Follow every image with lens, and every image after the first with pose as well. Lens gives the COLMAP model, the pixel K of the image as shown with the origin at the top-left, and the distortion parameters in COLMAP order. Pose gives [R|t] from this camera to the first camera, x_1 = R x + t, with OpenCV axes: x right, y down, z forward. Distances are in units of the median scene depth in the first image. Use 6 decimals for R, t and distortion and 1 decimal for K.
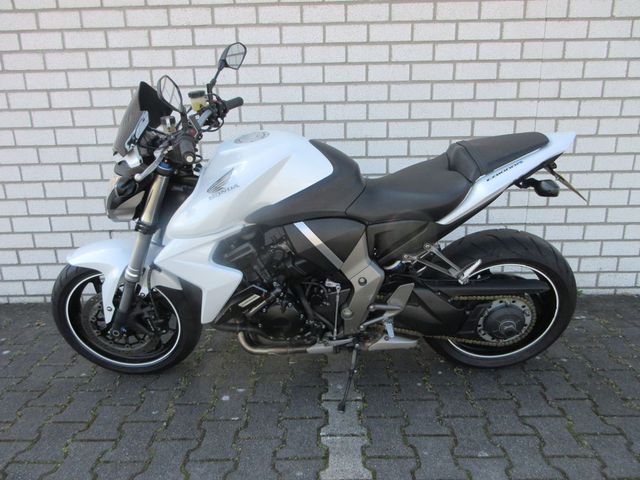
lens RADIAL K [[470.4, 0, 318.1], [0, 470.4, 237.3], [0, 0, 1]] dist [-0.007615, 0.007865]
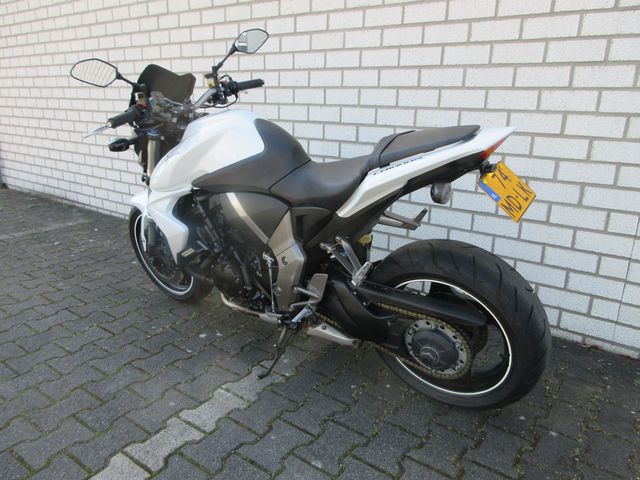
lens RADIAL K [[470.4, 0, 321.7], [0, 470.4, 238.1], [0, 0, 1]] dist [-0.007615, 0.007865]
pose [[0.818213, 0.195244, -0.540746, 0.667619], [-0.181686, 0.980179, 0.078995, -0.046939], [0.545451, 0.033611, 0.837468, 0.176883]]
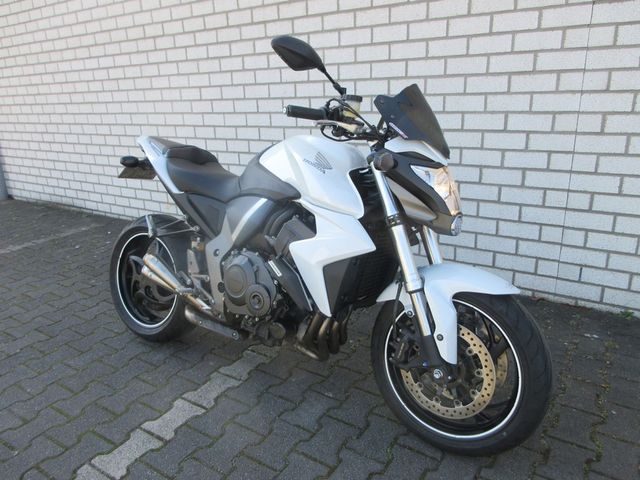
lens RADIAL K [[470.4, 0, 322.7], [0, 470.4, 237.6], [0, 0, 1]] dist [-0.007615, 0.007865]
pose [[0.846922, 0.152227, -0.509461, 0.785703], [-0.118350, 0.988075, 0.098494, -0.063993], [0.518379, -0.023122, 0.854839, -0.064512]]
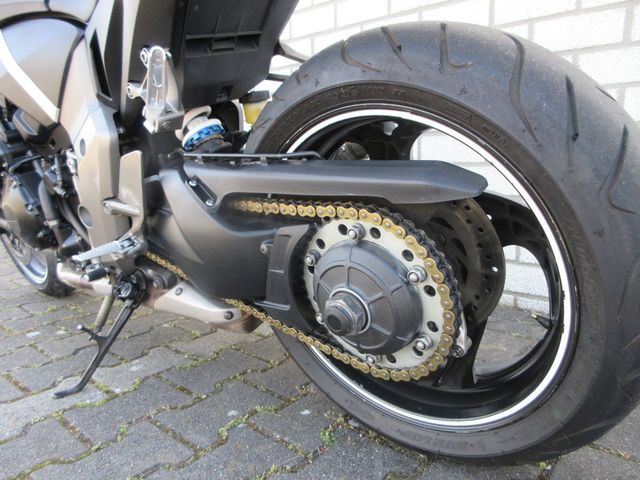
lens RADIAL K [[470.4, 0, 323.0], [0, 470.4, 241.0], [0, 0, 1]] dist [-0.007615, 0.007865]
pose [[0.772828, 0.112813, -0.624508, 0.593527], [-0.162457, 0.986451, -0.022845, 0.156570], [0.613470, 0.119111, 0.780684, 0.735392]]
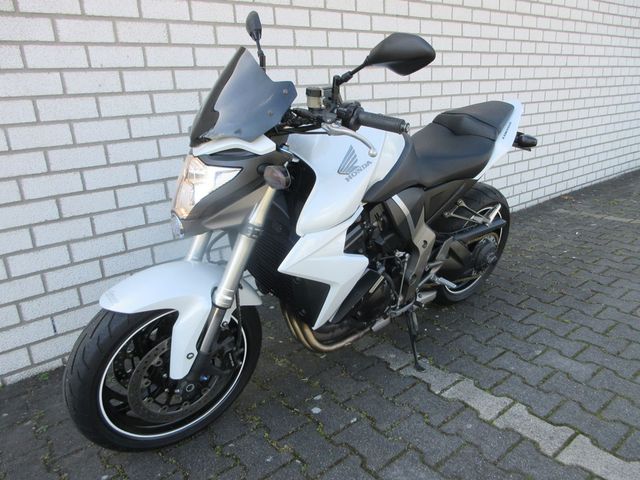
lens RADIAL K [[470.4, 0, 315.9], [0, 470.4, 237.9], [0, 0, 1]] dist [-0.007615, 0.007865]
pose [[0.778725, -0.203214, 0.593542, -0.694604], [0.206431, 0.976401, 0.063459, -0.037142], [-0.592430, 0.073108, 0.802298, 0.271544]]
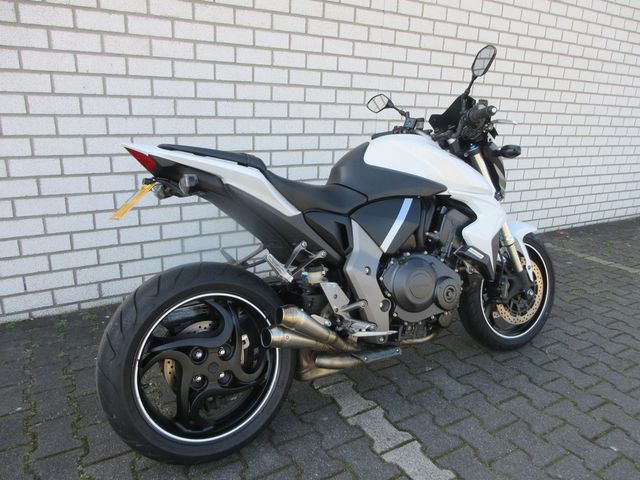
lens RADIAL K [[470.4, 0, 316.5], [0, 470.4, 238.5], [0, 0, 1]] dist [-0.007615, 0.007865]
pose [[0.853911, -0.097785, 0.511150, -0.517598], [0.085259, 0.995204, 0.047956, -0.012490], [-0.513388, 0.002630, 0.858153, -0.017503]]
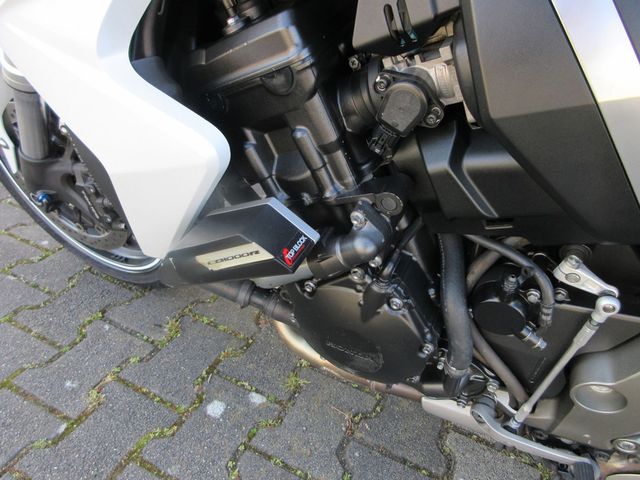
lens RADIAL K [[470.4, 0, 320.2], [0, 470.4, 240.1], [0, 0, 1]] dist [-0.007615, 0.007865]
pose [[0.900275, 0.323127, -0.291708, -0.030059], [-0.227576, 0.920584, 0.317387, 0.031628], [0.371097, -0.219350, 0.902315, 0.702634]]
